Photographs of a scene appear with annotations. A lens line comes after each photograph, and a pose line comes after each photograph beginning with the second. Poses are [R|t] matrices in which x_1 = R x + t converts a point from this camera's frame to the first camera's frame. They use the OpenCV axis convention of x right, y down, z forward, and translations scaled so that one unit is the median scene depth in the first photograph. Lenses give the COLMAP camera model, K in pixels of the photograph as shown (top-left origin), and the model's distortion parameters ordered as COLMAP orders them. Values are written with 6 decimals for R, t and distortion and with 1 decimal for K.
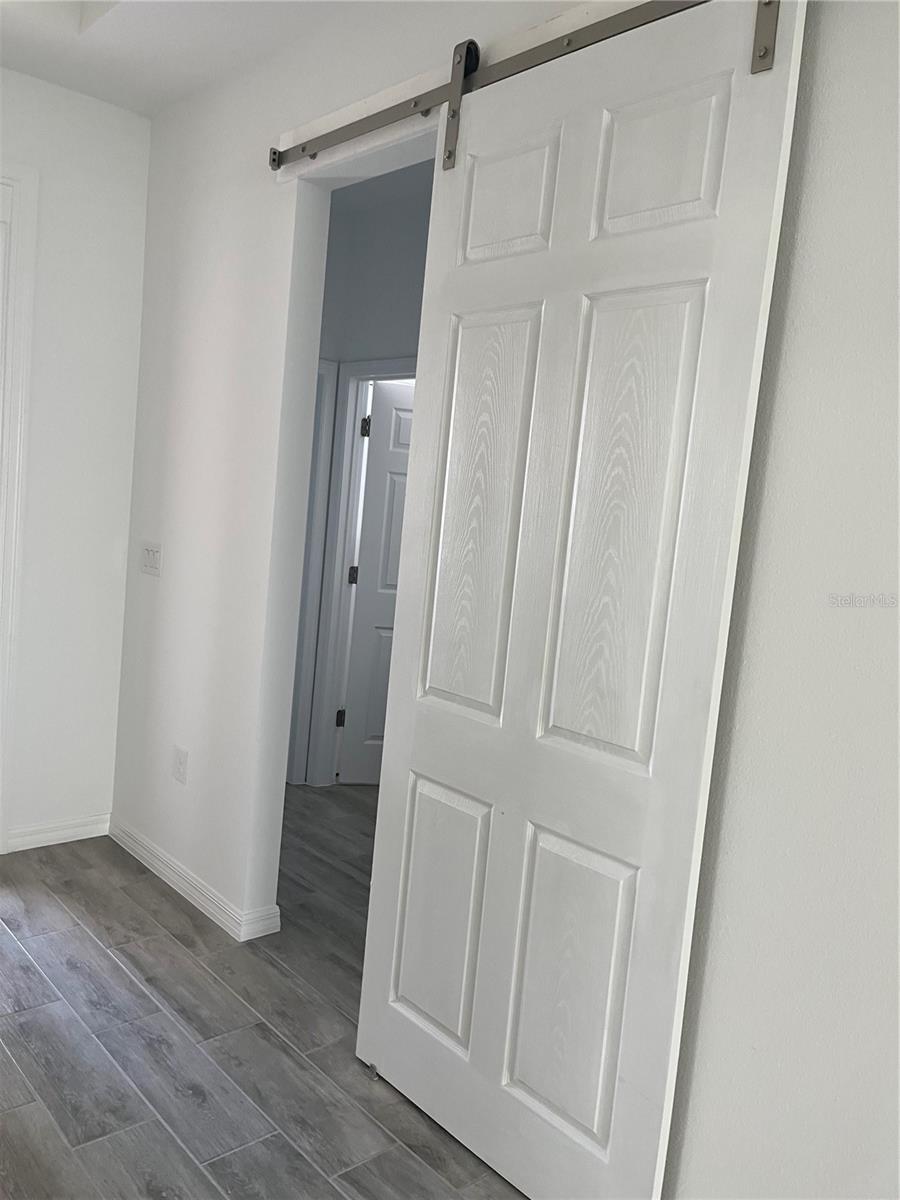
lens RADIAL K [[914.8, 0, 450.3], [0, 914.8, 566.9], [0, 0, 1]] dist [0.055118, -0.130275]
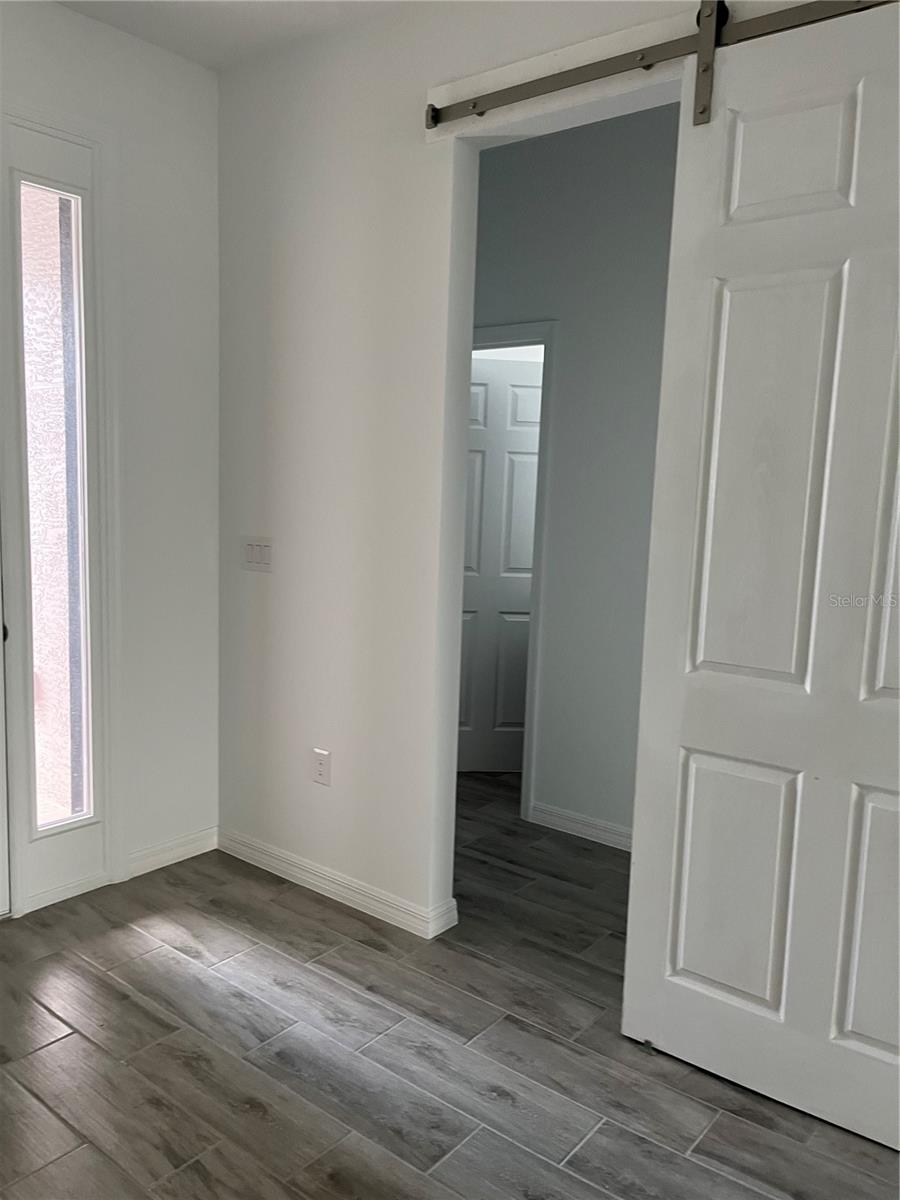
lens RADIAL K [[910.2, 0, 450.0], [0, 910.2, 600.0], [0, 0, 1]] dist [0.073026, -0.144506]
pose [[0.987032, -0.065485, 0.146561, -0.400757], [0.058134, 0.996853, 0.053896, -0.003455], [-0.149629, -0.044677, 0.987732, 0.062887]]
